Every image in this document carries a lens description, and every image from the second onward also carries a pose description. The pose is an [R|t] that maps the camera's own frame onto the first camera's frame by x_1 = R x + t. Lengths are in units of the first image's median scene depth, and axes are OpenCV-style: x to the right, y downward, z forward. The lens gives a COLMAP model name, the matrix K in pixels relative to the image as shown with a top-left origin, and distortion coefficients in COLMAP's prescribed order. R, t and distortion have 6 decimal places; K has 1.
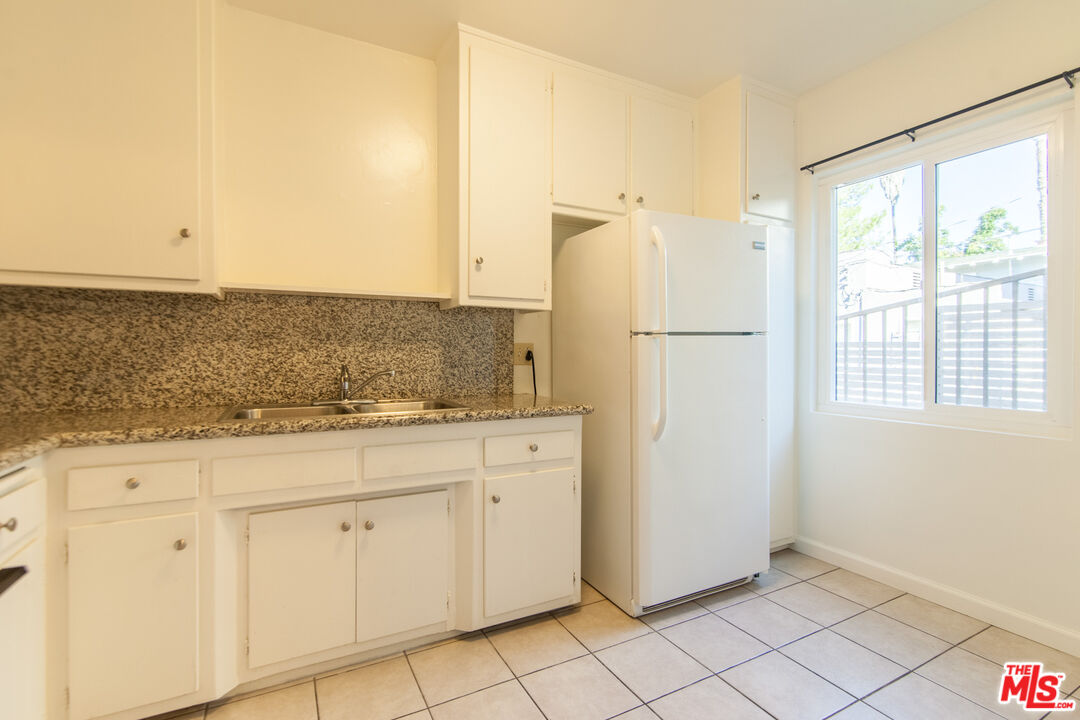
lens RADIAL K [[497.9, 0, 539.0], [0, 497.9, 358.1], [0, 0, 1]] dist [-0.009394, -0.000134]
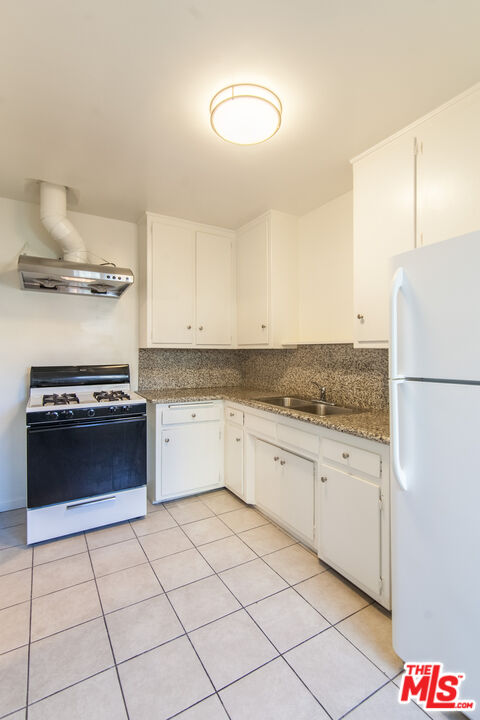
lens RADIAL K [[331.9, 0, 240.6], [0, 331.9, 355.4], [0, 0, 1]] dist [-0.009394, -0.000134]
pose [[0.054795, 0.008741, -0.998459, 0.863179], [-0.020380, 0.999763, 0.007634, -0.091633], [0.998290, 0.019931, 0.054960, 0.654765]]
